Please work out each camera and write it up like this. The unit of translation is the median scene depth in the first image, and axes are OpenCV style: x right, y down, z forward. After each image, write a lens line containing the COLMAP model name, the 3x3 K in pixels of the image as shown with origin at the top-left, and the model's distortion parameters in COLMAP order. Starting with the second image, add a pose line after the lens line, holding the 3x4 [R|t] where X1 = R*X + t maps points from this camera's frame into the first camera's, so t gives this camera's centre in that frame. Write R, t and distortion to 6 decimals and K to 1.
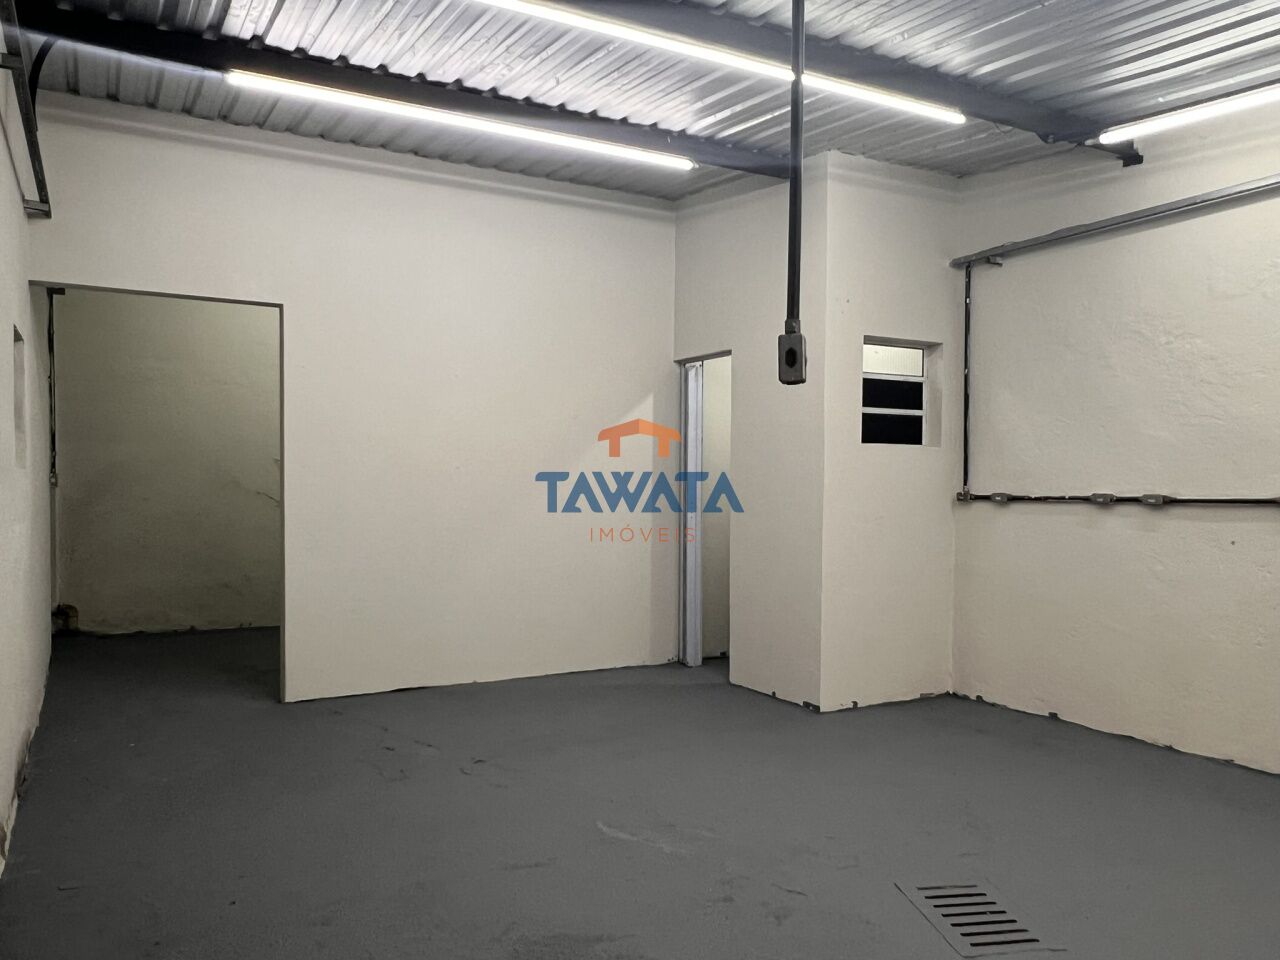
lens RADIAL K [[987.0, 0, 640.0], [0, 987.0, 480.0], [0, 0, 1]] dist [0.045501, 0.000584]
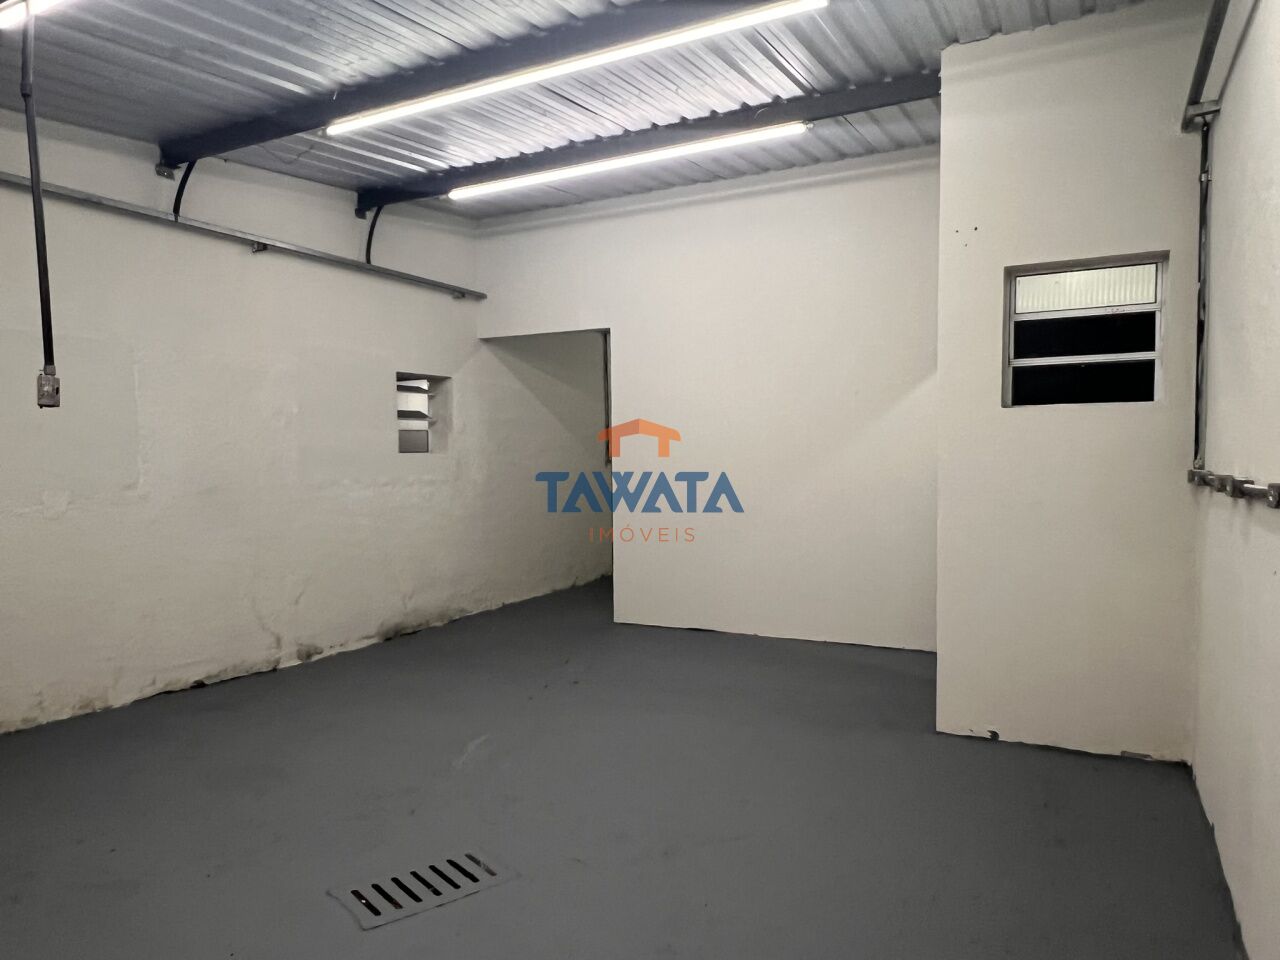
lens RADIAL K [[878.6, 0, 640.0], [0, 878.6, 480.0], [0, 0, 1]] dist [0.009716, 0.005236]
pose [[0.530323, 0.015655, -0.847651, 0.652596], [0.015536, 0.999482, 0.028179, -0.003382], [0.847653, -0.028113, 0.529805, 0.383199]]
